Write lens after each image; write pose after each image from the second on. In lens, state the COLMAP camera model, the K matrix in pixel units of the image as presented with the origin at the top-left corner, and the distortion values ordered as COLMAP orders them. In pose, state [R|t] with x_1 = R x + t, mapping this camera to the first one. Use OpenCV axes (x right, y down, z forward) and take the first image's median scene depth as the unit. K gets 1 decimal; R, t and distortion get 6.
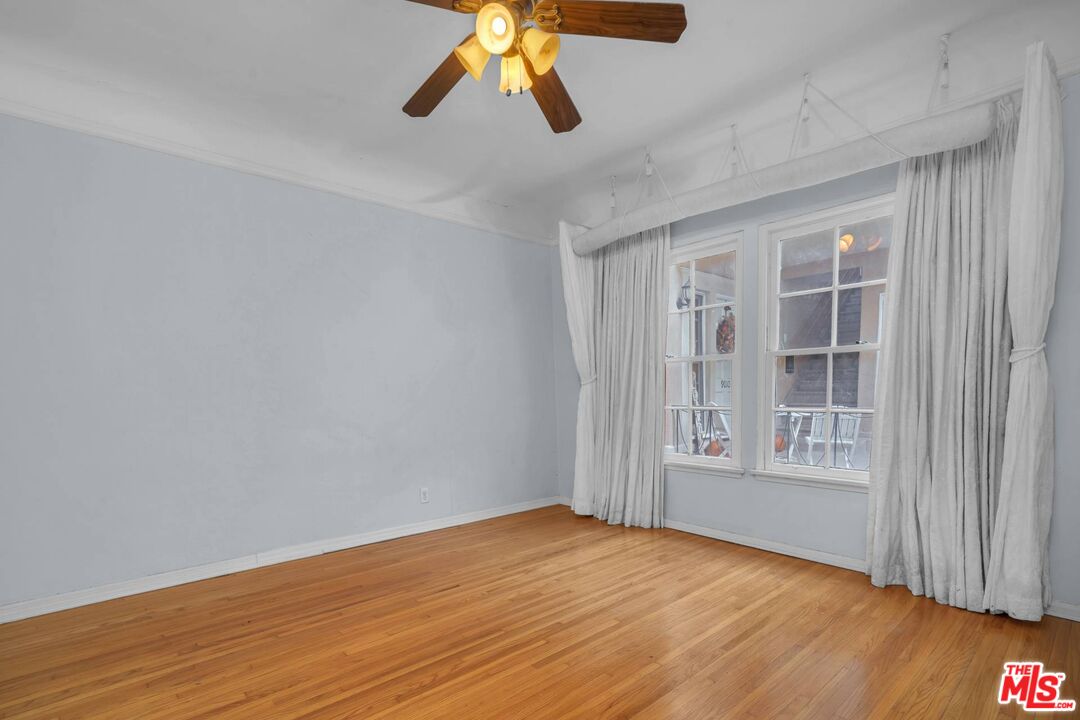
lens RADIAL K [[510.6, 0, 540.0], [0, 510.6, 360.0], [0, 0, 1]] dist [0.000218, 0.000036]
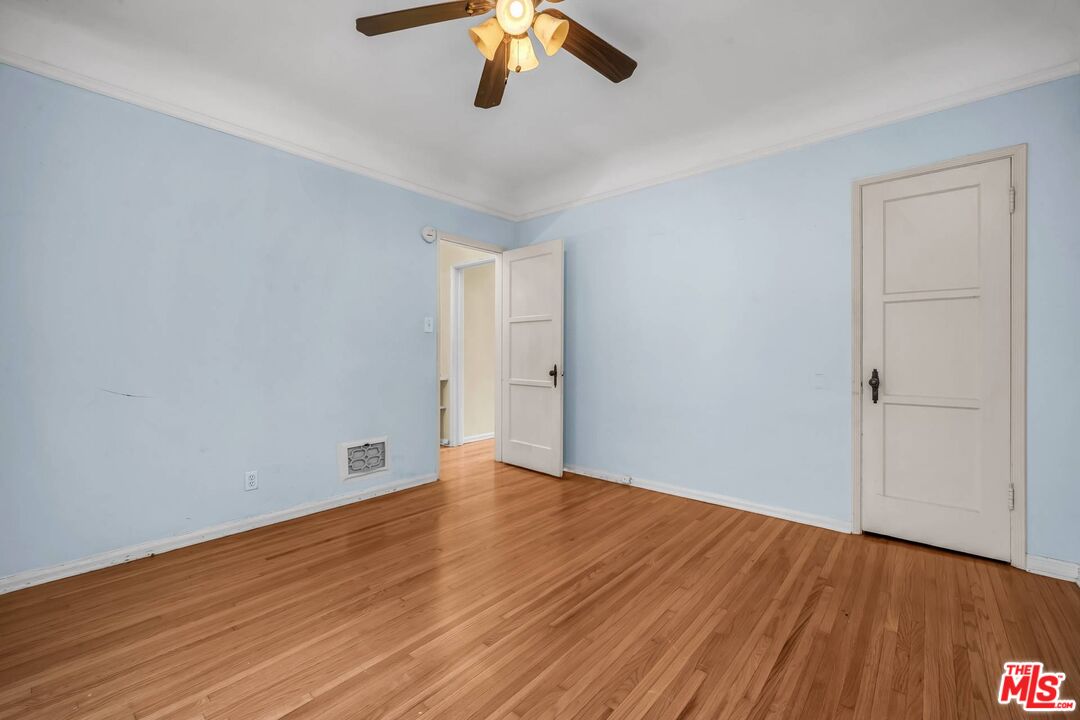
lens RADIAL K [[453.9, 0, 540.0], [0, 453.9, 360.0], [0, 0, 1]] dist [0.001363, 0.000111]
pose [[-0.992376, 0.017475, -0.122004, 0.039283], [0.023279, 0.998656, -0.046311, 0.114933], [0.121031, -0.048799, -0.991449, 1.907063]]
